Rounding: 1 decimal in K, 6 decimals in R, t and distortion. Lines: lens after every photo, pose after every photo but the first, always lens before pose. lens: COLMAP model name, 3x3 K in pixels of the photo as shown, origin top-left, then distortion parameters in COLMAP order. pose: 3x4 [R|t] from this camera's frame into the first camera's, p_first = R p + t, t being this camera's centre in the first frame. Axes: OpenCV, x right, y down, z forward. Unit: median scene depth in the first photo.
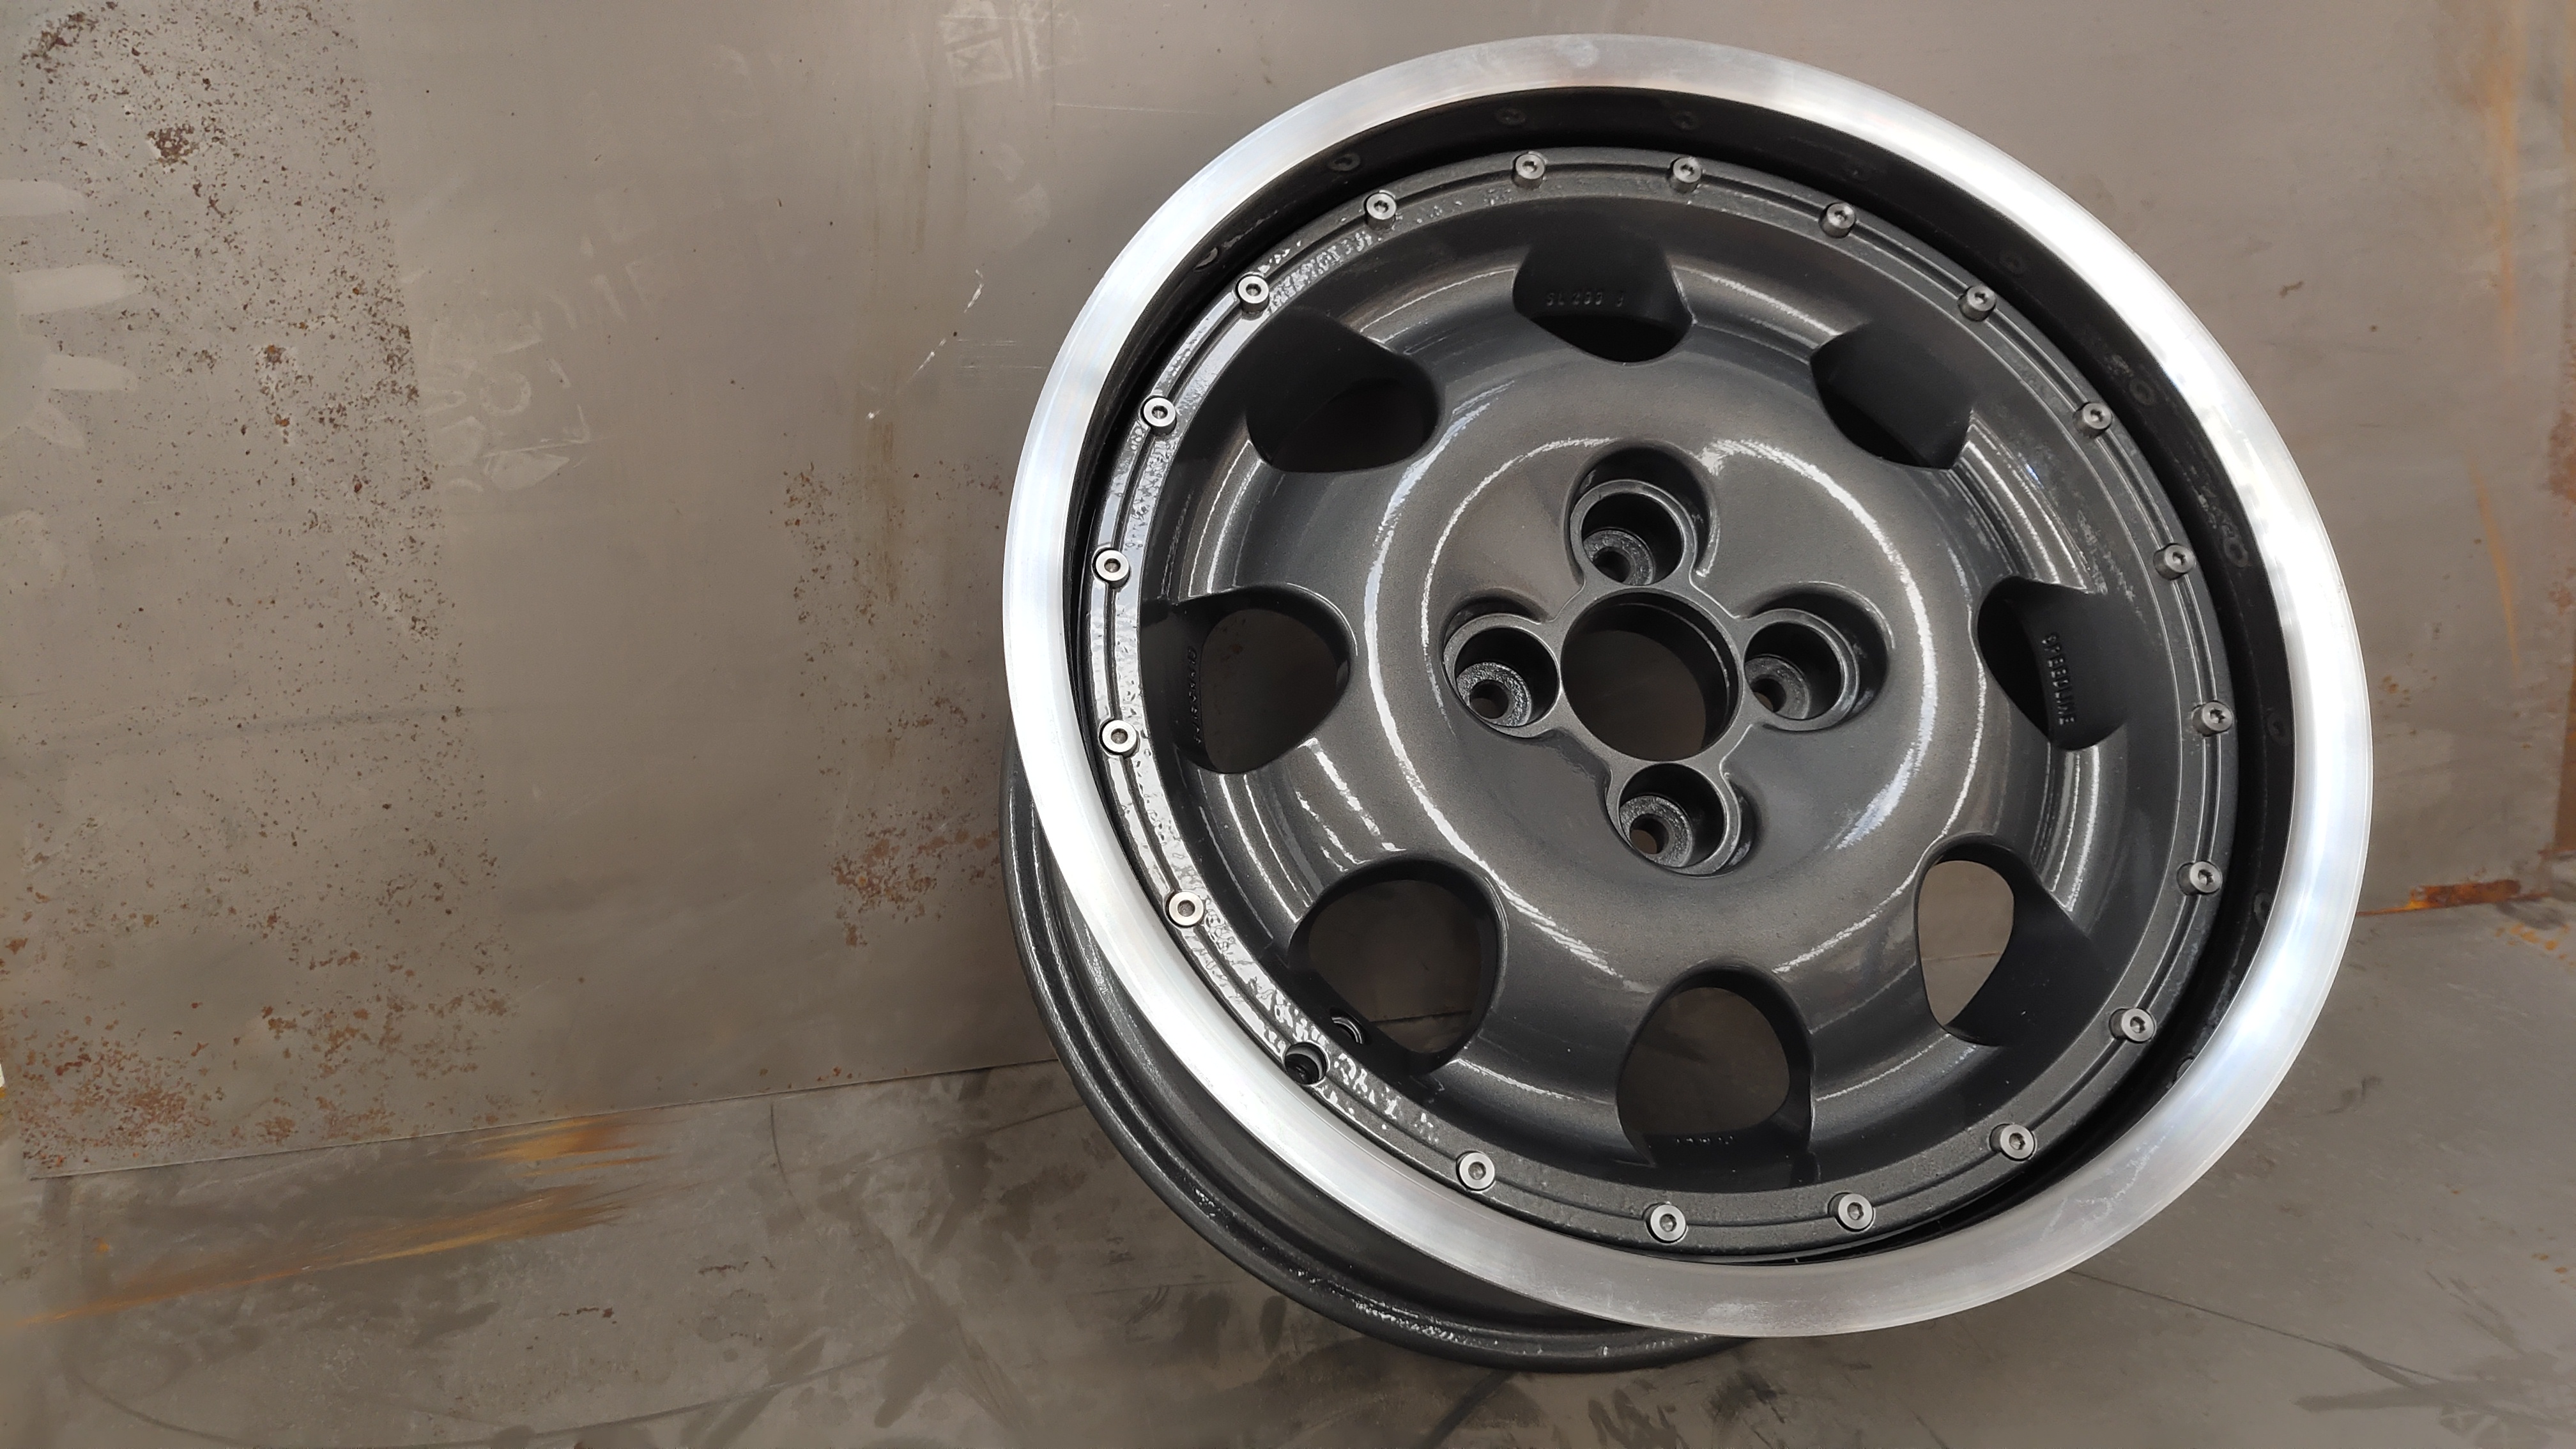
lens RADIAL K [[1986.0, 0, 1269.3], [0, 1986.0, 725.1], [0, 0, 1]] dist [-0.012239, 0.063218]
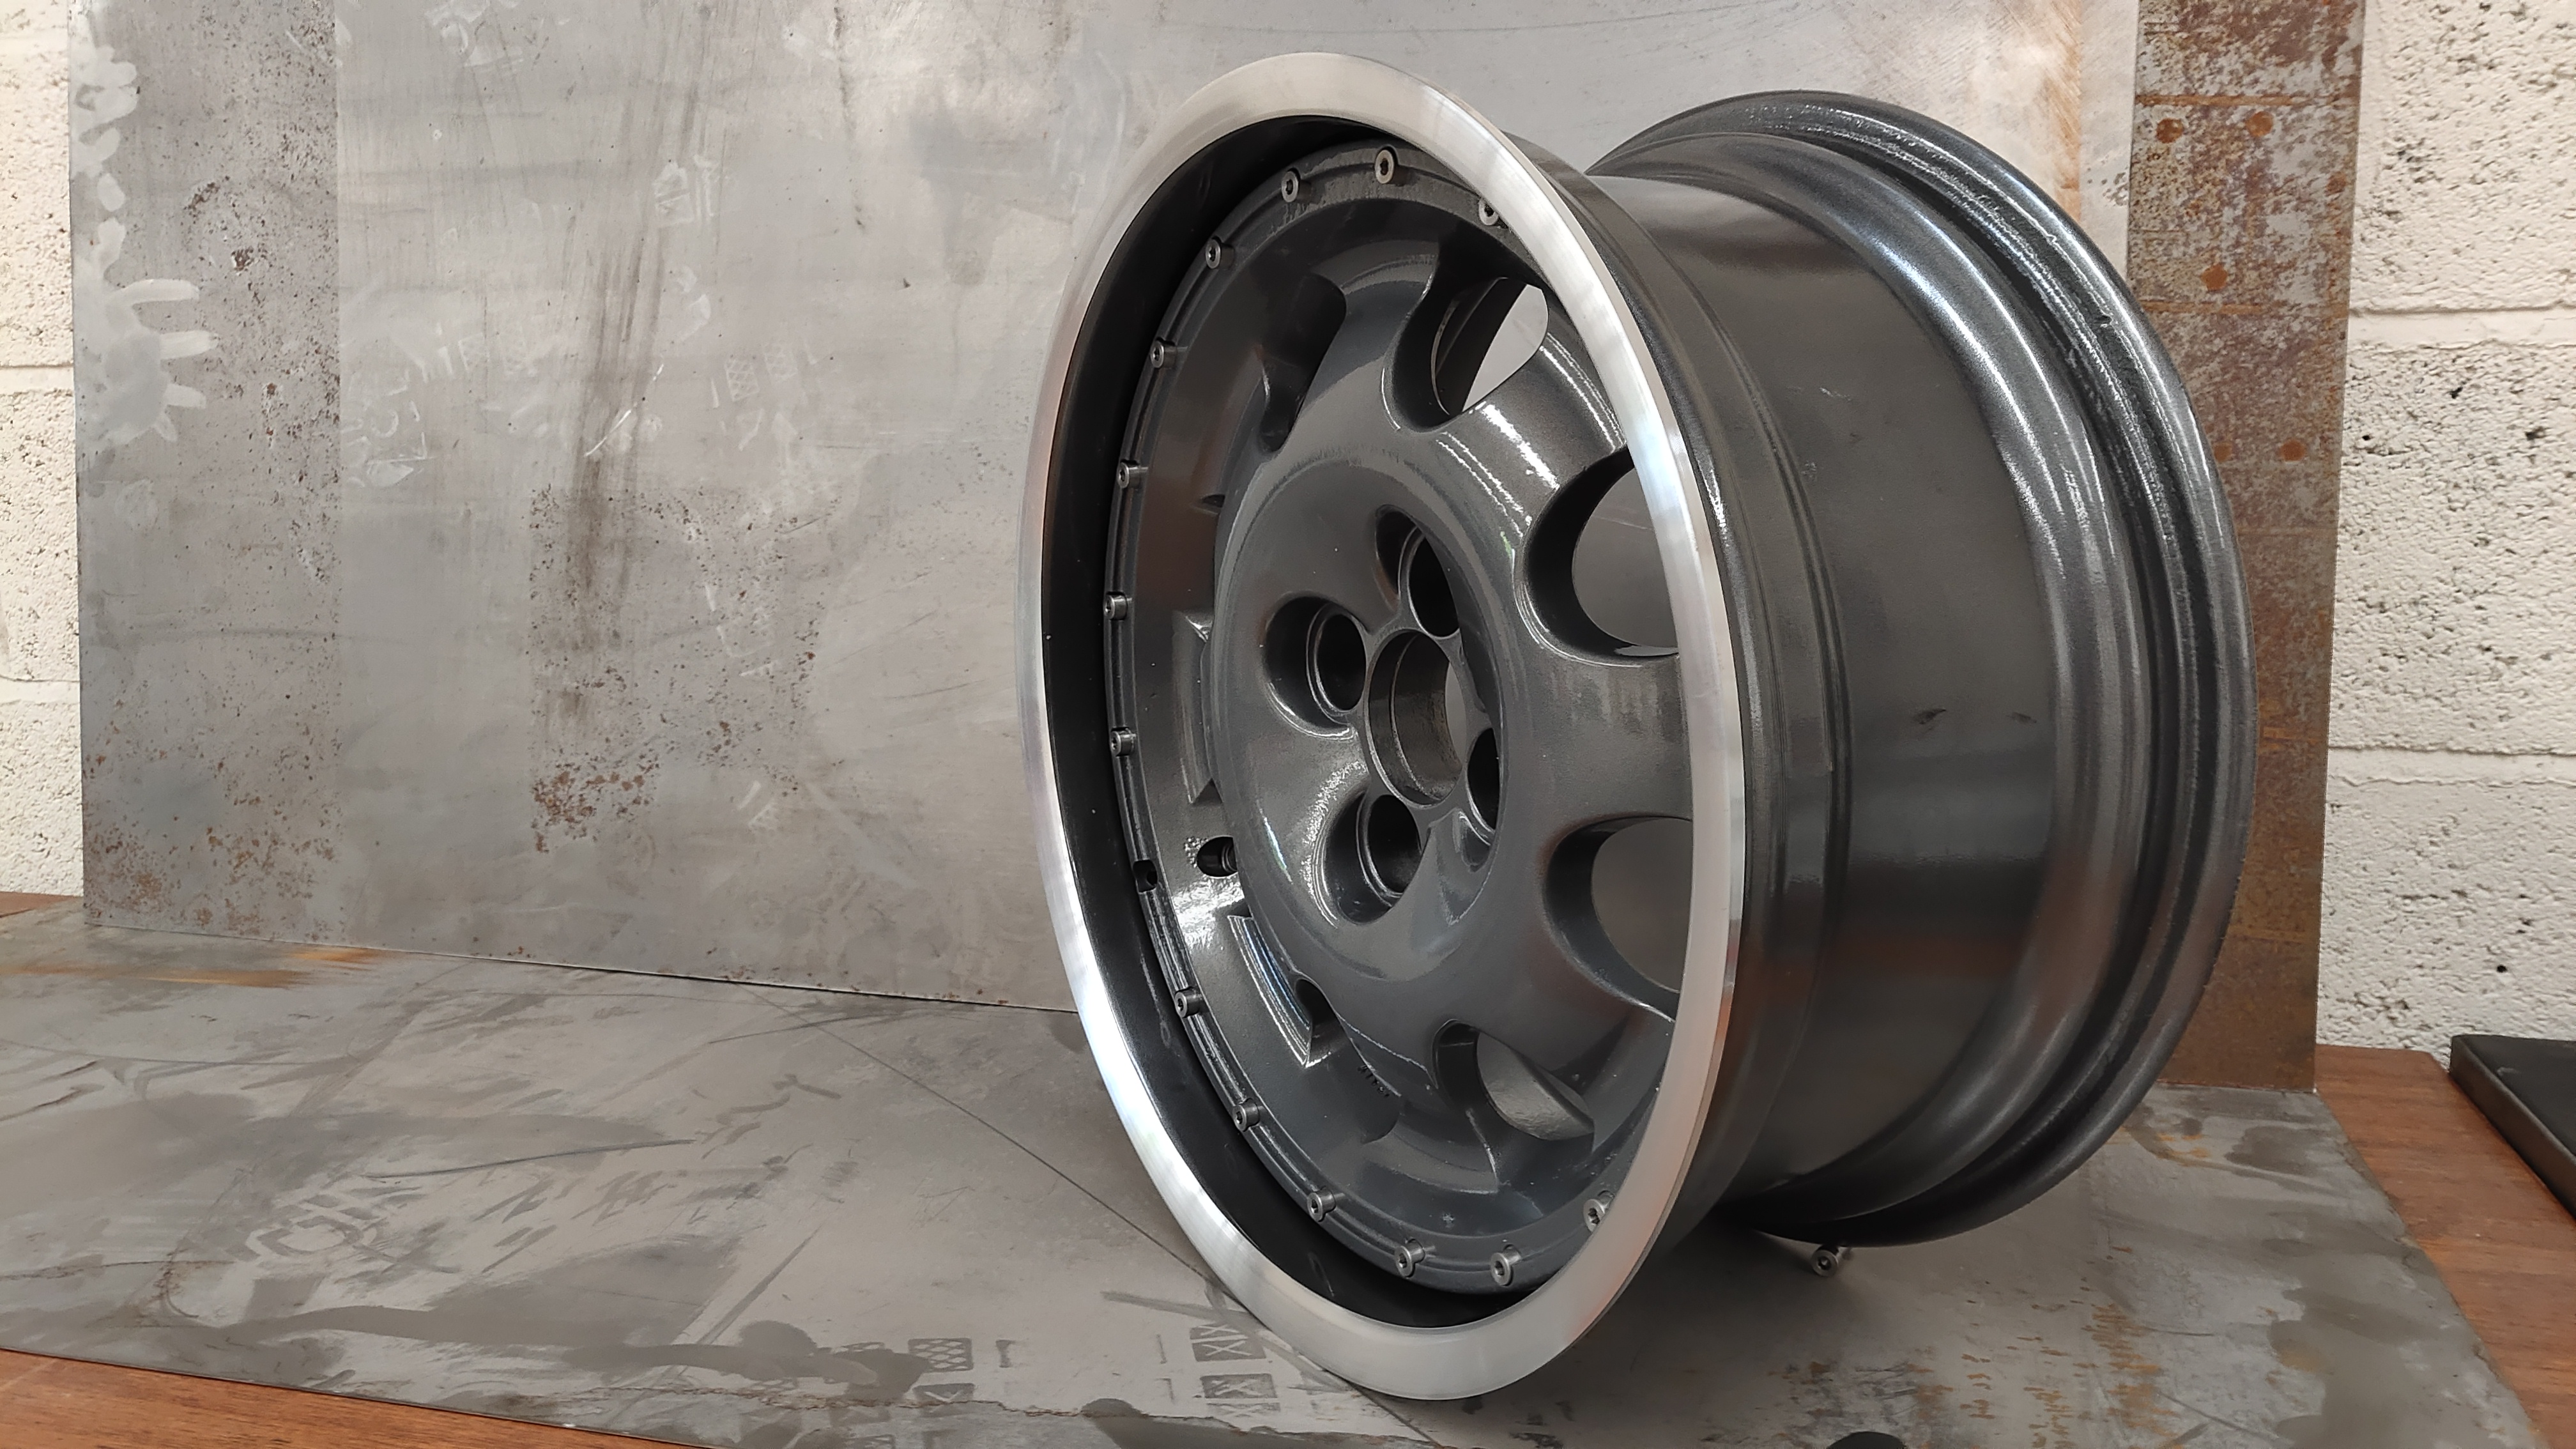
lens RADIAL K [[1986.0, 0, 1275.1], [0, 1986.0, 749.0], [0, 0, 1]] dist [-0.012239, 0.063218]
pose [[0.878824, 0.092102, -0.468173, 0.927189], [-0.194674, 0.965025, -0.175582, 0.202352], [0.435627, 0.245447, 0.866017, 0.055680]]
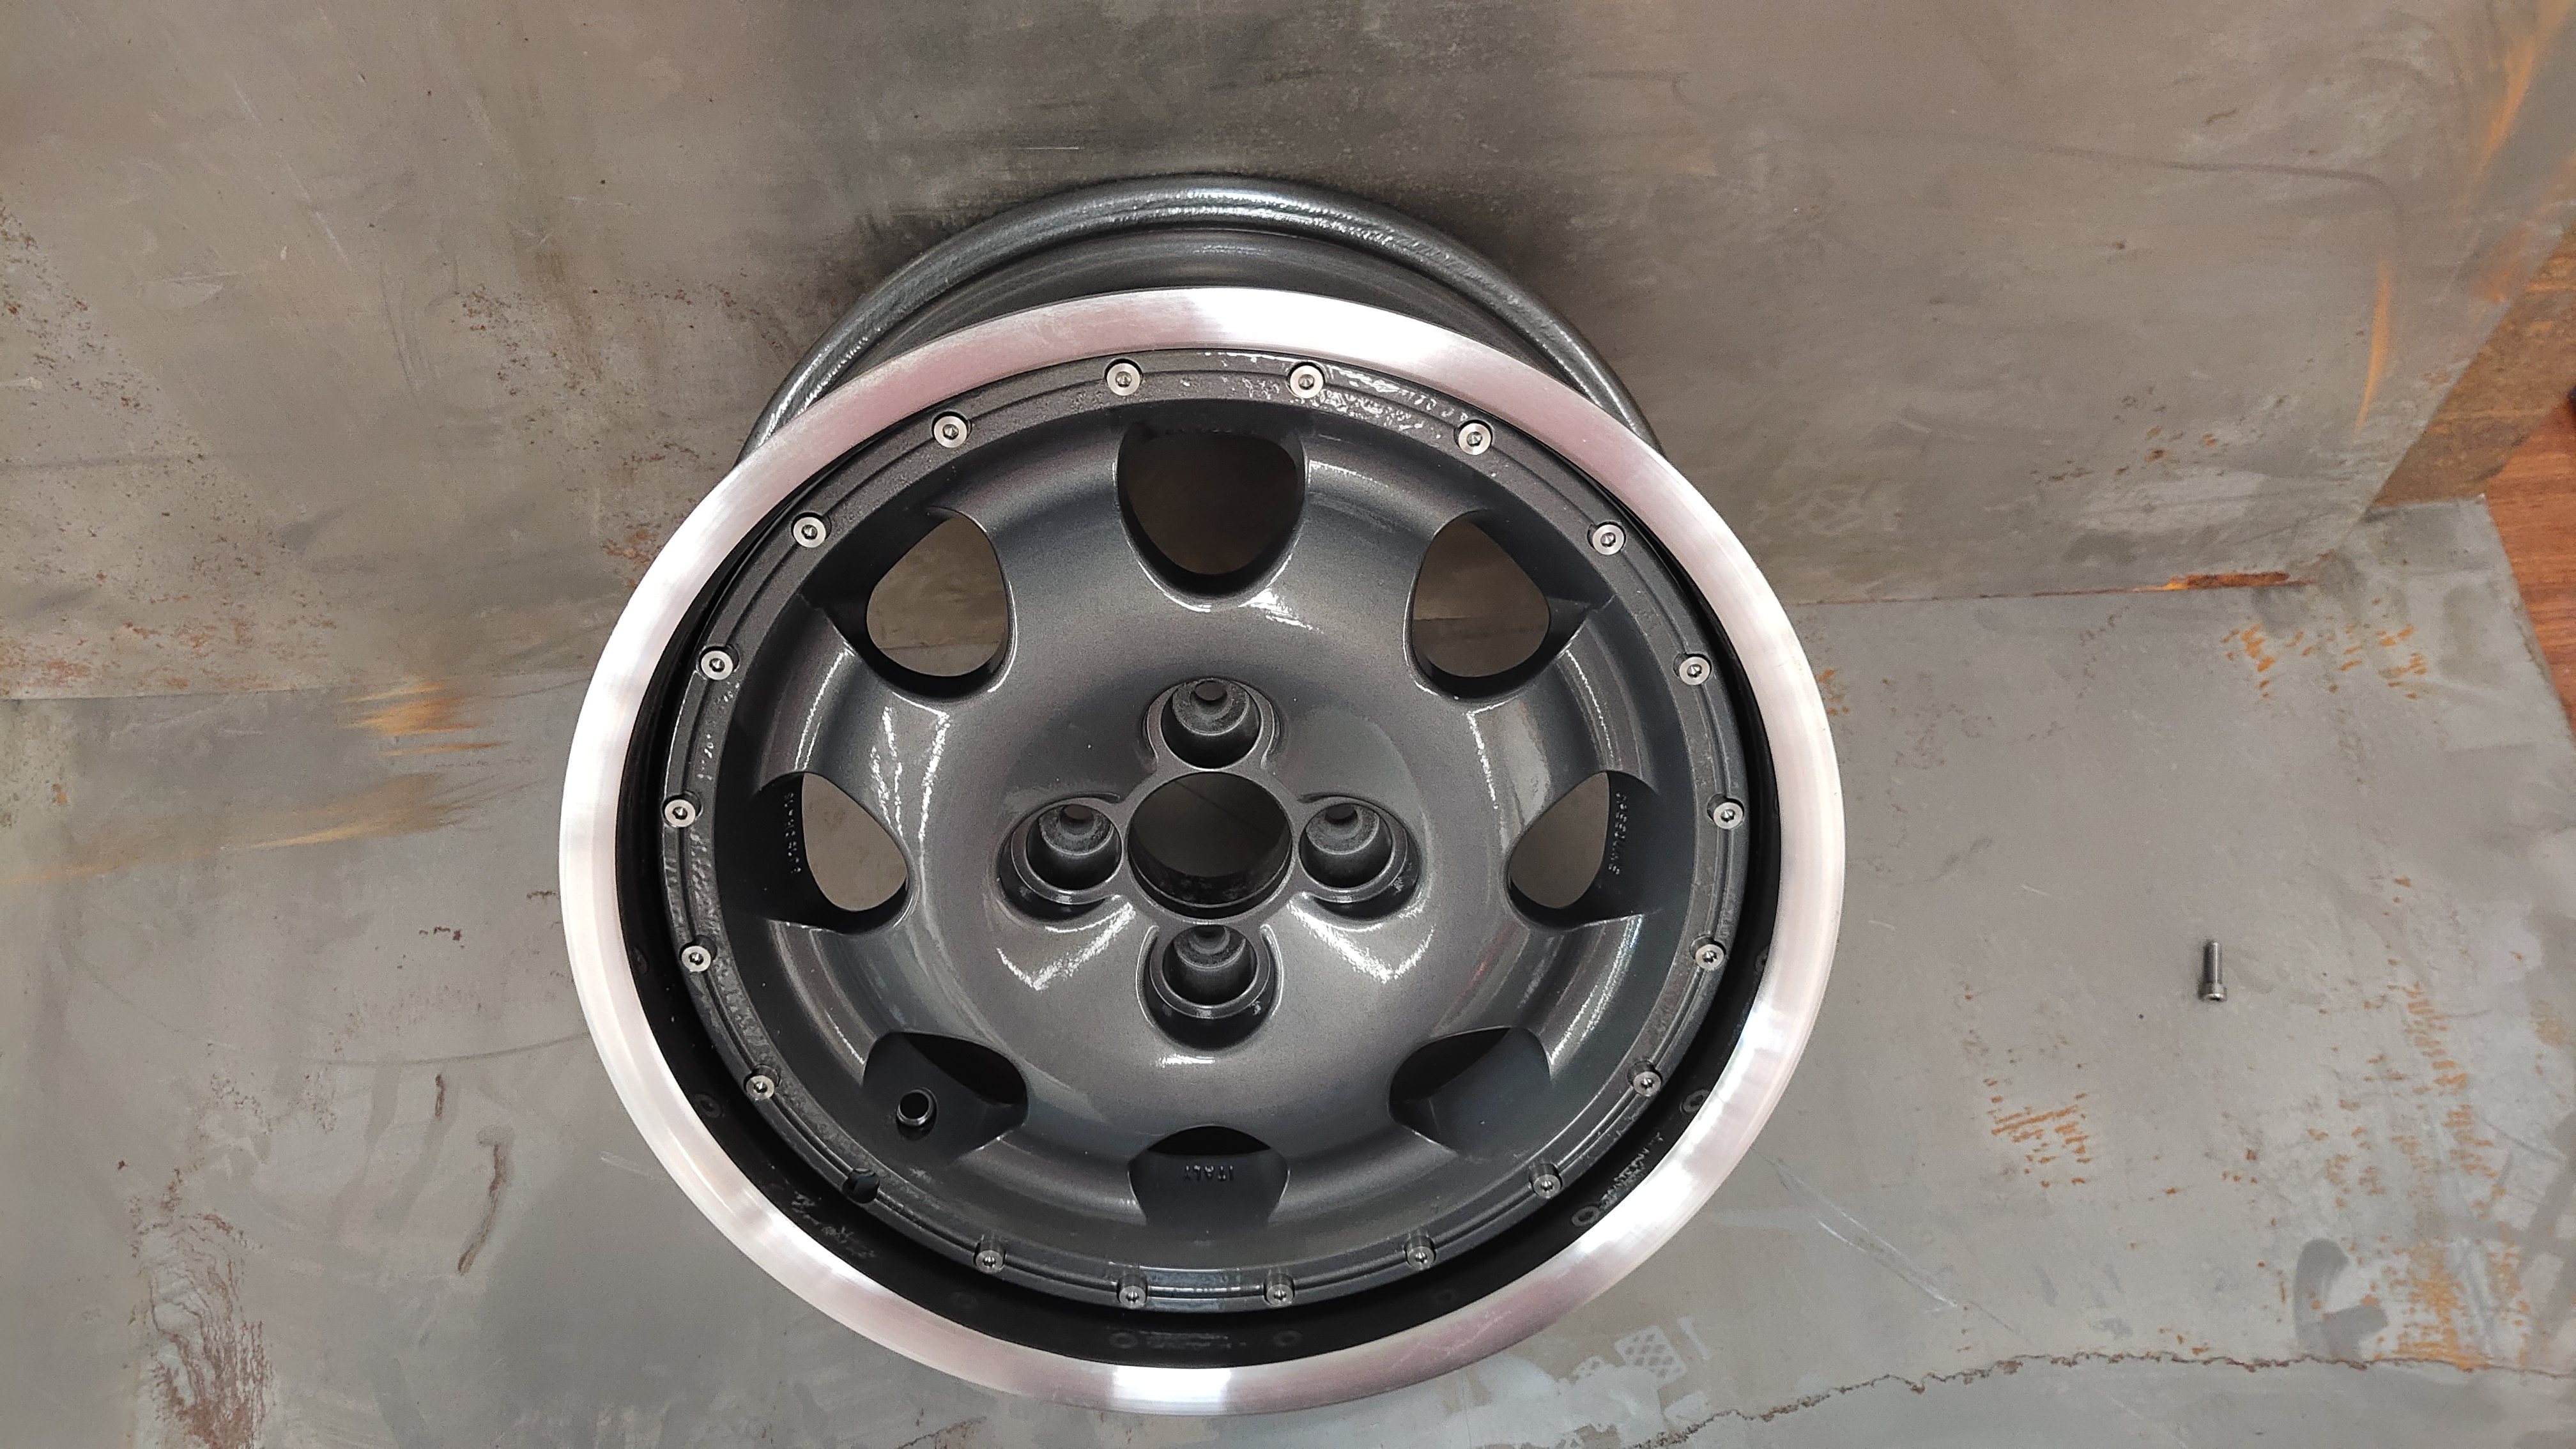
lens RADIAL K [[1986.0, 0, 1287.2], [0, 1986.0, 725.4], [0, 0, 1]] dist [-0.012239, 0.063218]
pose [[0.992550, 0.114993, -0.040256, 0.223295], [-0.054507, 0.714612, 0.697394, -0.689297], [0.108963, -0.690005, 0.715556, 0.225003]]
